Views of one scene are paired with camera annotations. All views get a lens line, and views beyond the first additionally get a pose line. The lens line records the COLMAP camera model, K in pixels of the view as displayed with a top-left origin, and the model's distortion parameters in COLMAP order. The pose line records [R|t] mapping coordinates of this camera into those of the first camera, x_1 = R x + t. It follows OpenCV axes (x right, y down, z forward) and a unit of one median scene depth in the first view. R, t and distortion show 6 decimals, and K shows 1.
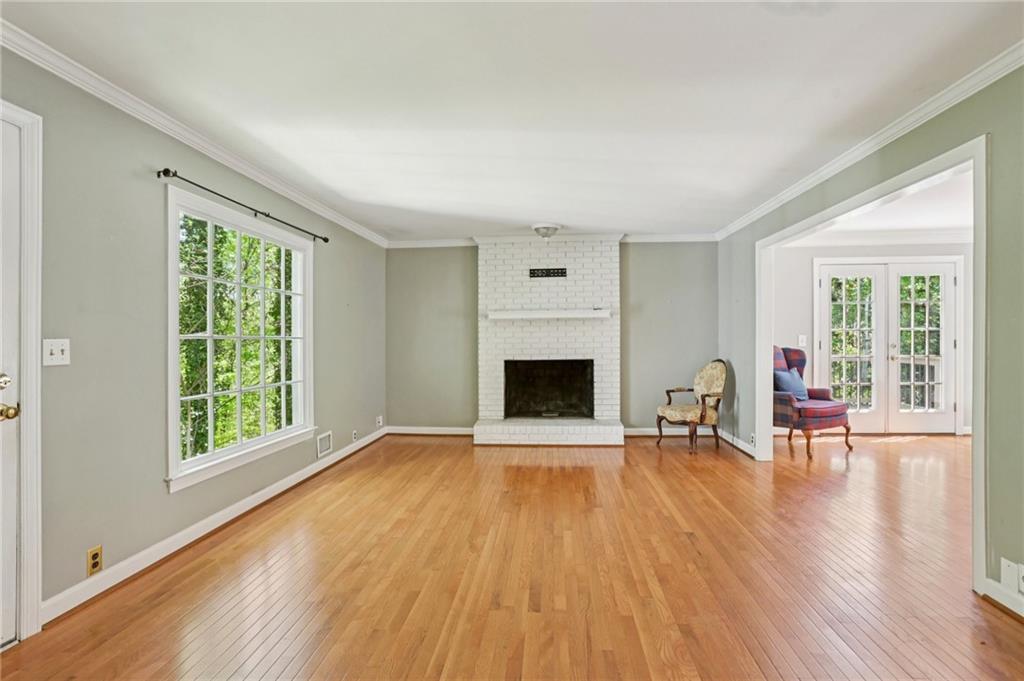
lens RADIAL K [[506.0, 0, 514.5], [0, 506.0, 334.0], [0, 0, 1]] dist [-0.024089, 0.004912]
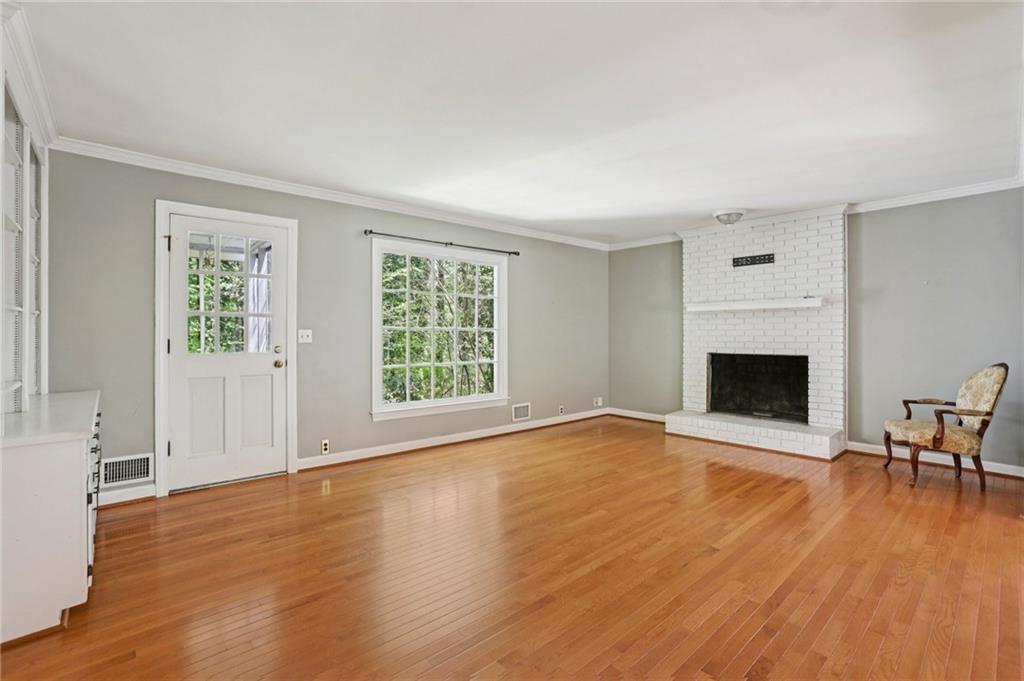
lens RADIAL K [[476.2, 0, 512.3], [0, 476.2, 328.0], [0, 0, 1]] dist [-0.040805, 0.010997]
pose [[0.718619, 0.002425, -0.695400, 0.358422], [0.001199, 0.999988, 0.004725, -0.001534], [0.695403, -0.004229, 0.718607, 0.078187]]
